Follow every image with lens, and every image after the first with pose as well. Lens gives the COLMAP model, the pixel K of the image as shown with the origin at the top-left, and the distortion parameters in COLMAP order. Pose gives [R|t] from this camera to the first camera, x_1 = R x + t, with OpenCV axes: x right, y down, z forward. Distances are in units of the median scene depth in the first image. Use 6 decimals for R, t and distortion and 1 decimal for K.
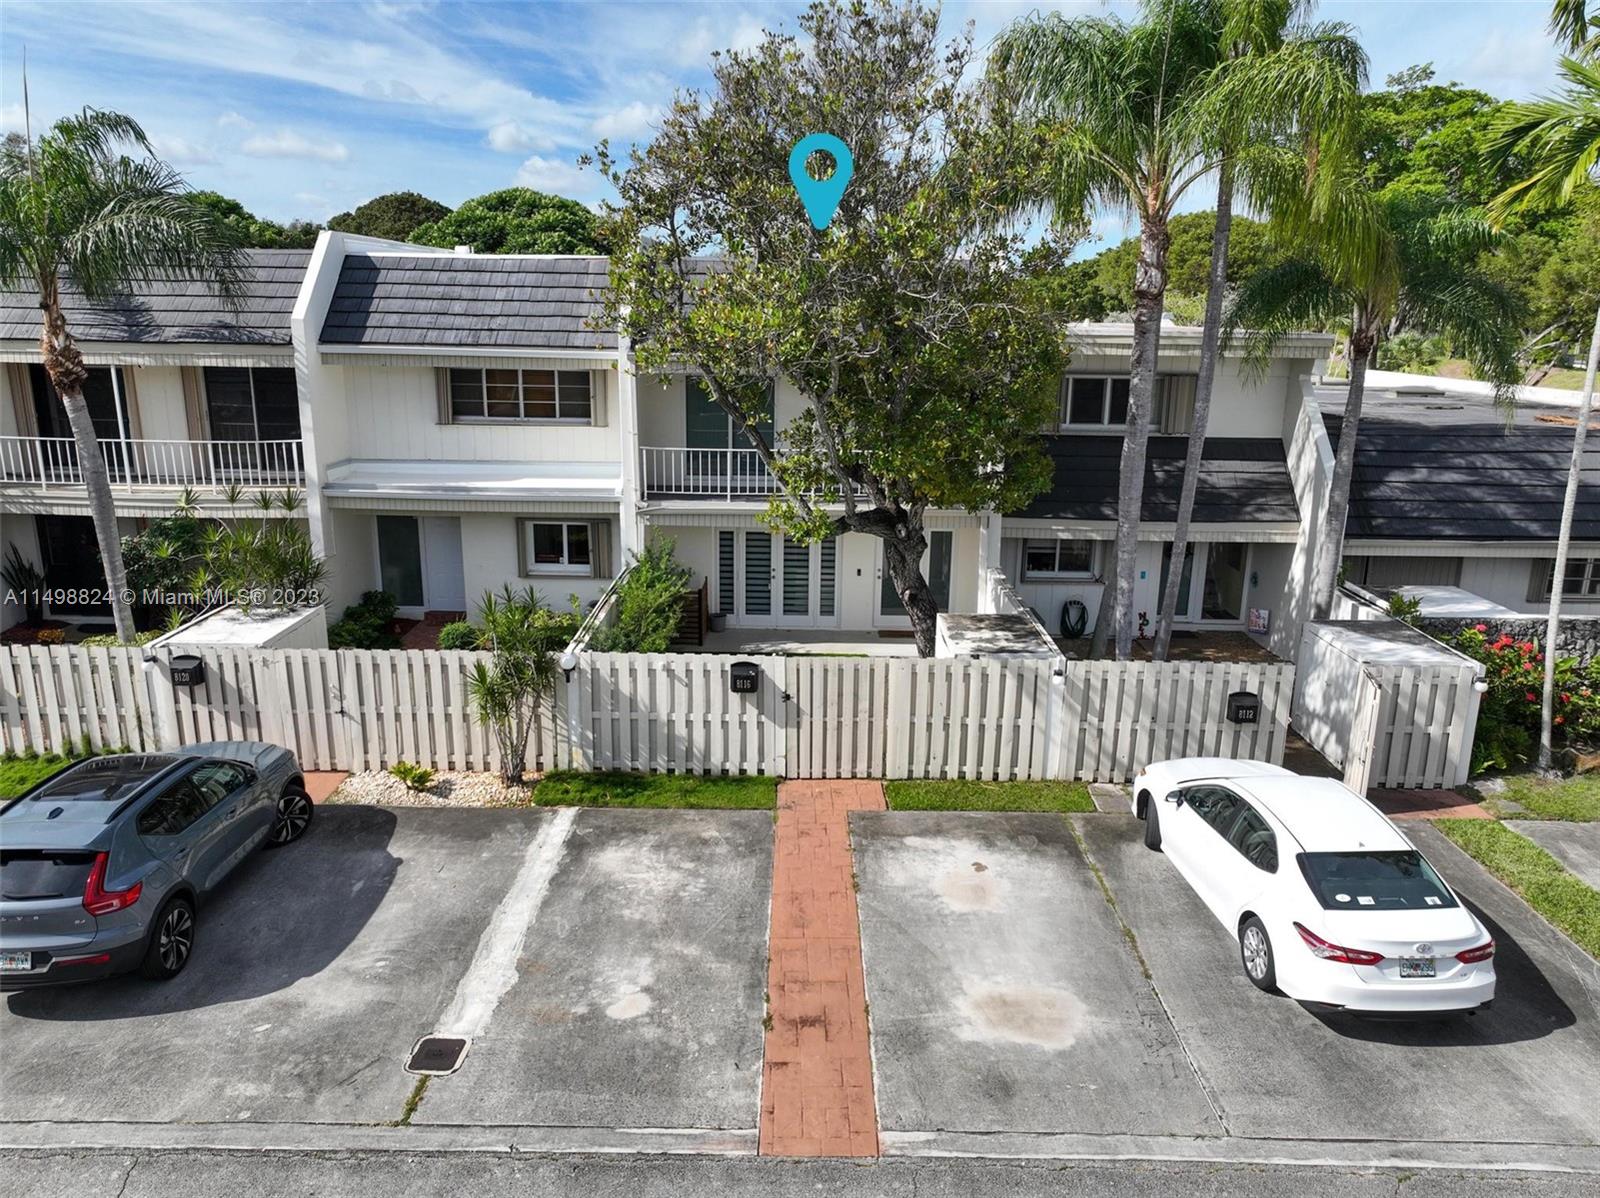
lens RADIAL K [[1120.6, 0, 800.0], [0, 1120.6, 599.0], [0, 0, 1]] dist [-0.002673, 0.015160]
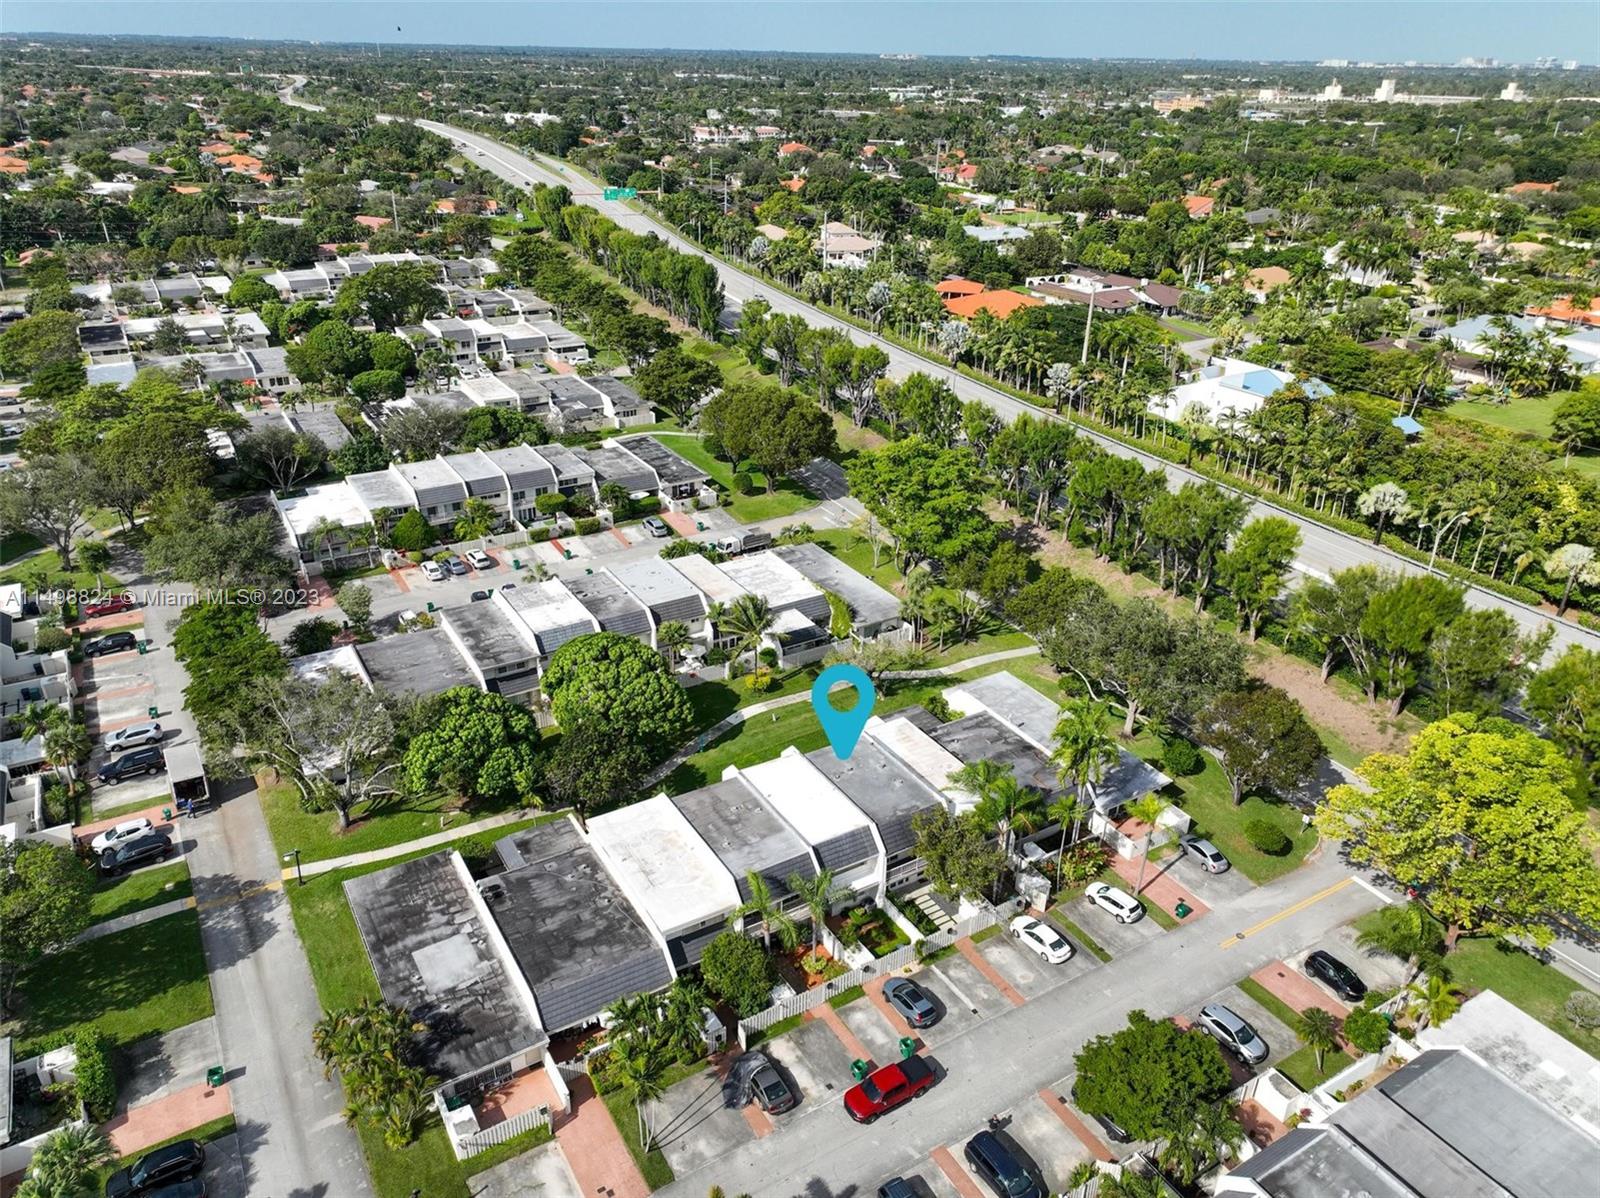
lens RADIAL K [[1120.6, 0, 800.0], [0, 1120.6, 599.0], [0, 0, 1]] dist [-0.002673, 0.015160]
pose [[0.855361, -0.229900, 0.464224, -2.871880], [0.128268, 0.962216, 0.240181, -2.926172], [-0.501901, -0.145896, 0.852531, -3.095544]]
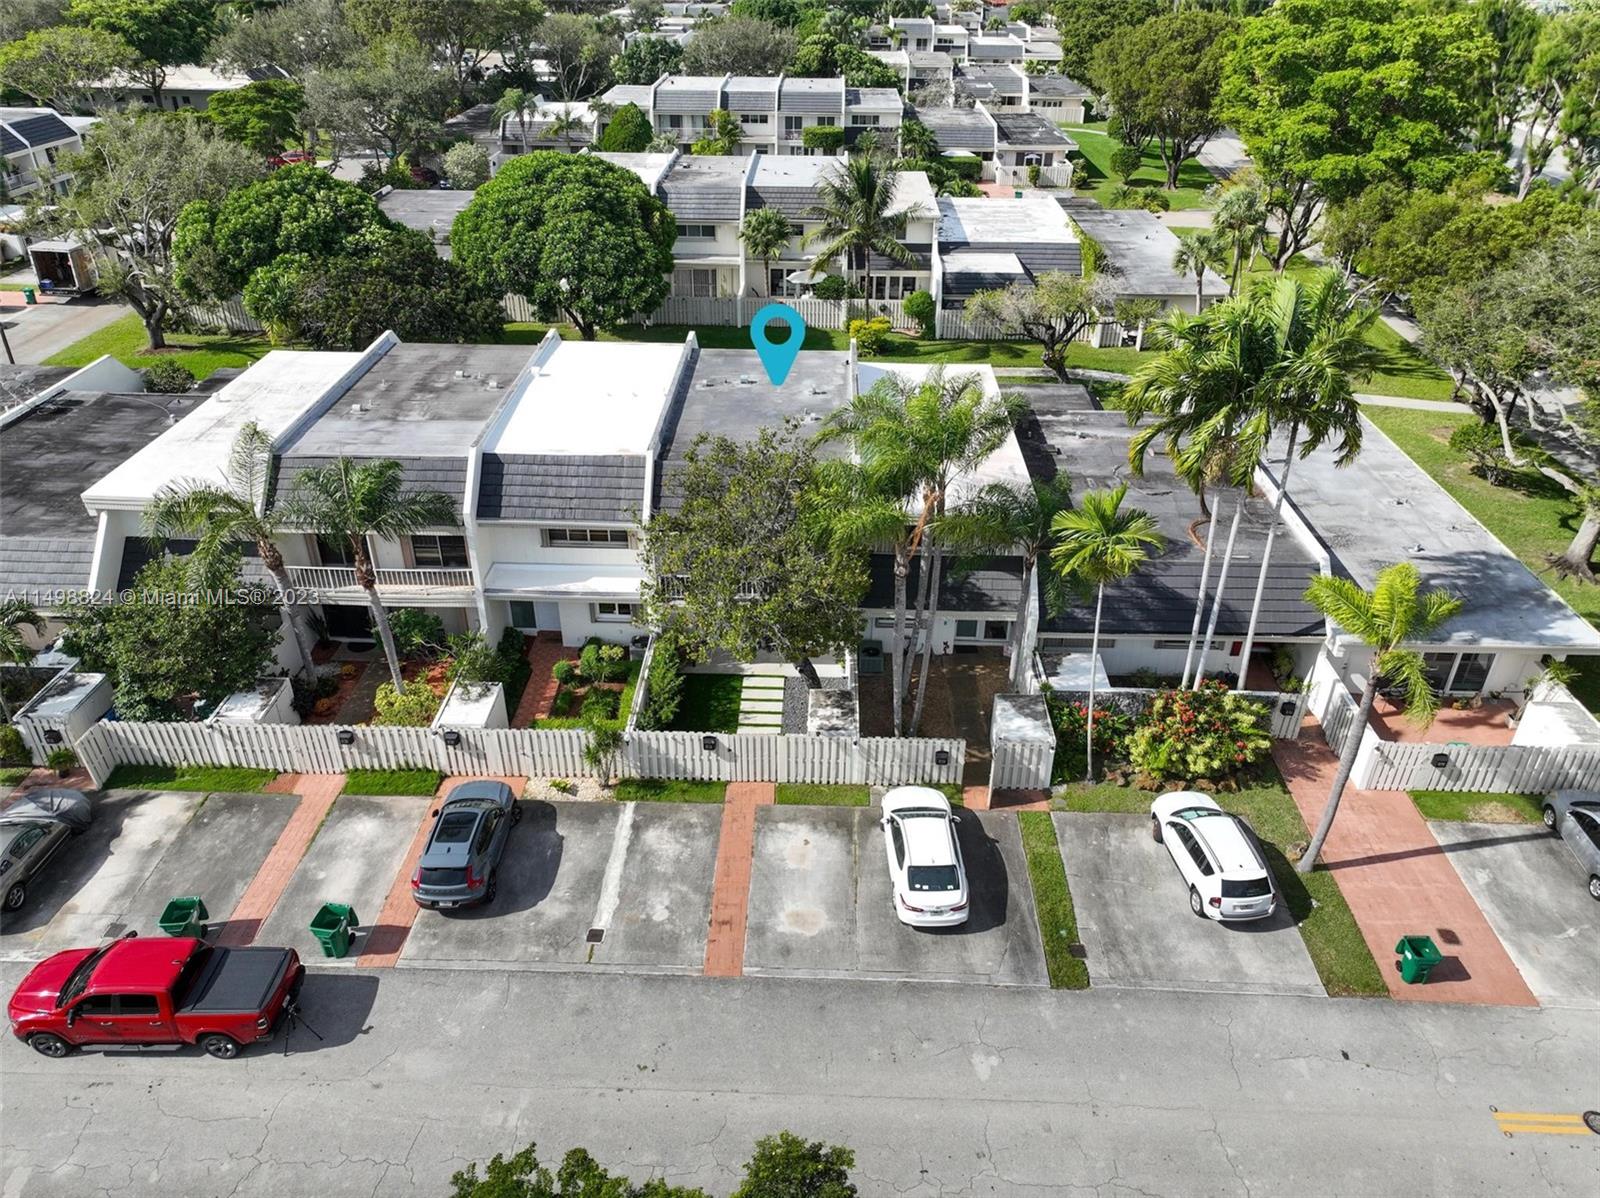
lens RADIAL K [[1120.6, 0, 800.0], [0, 1120.6, 599.0], [0, 0, 1]] dist [-0.002673, 0.015160]
pose [[0.999692, 0.006717, -0.023891, 0.173643], [0.000447, 0.957641, 0.287964, -0.813370], [0.024813, -0.287886, 0.957343, -0.973585]]
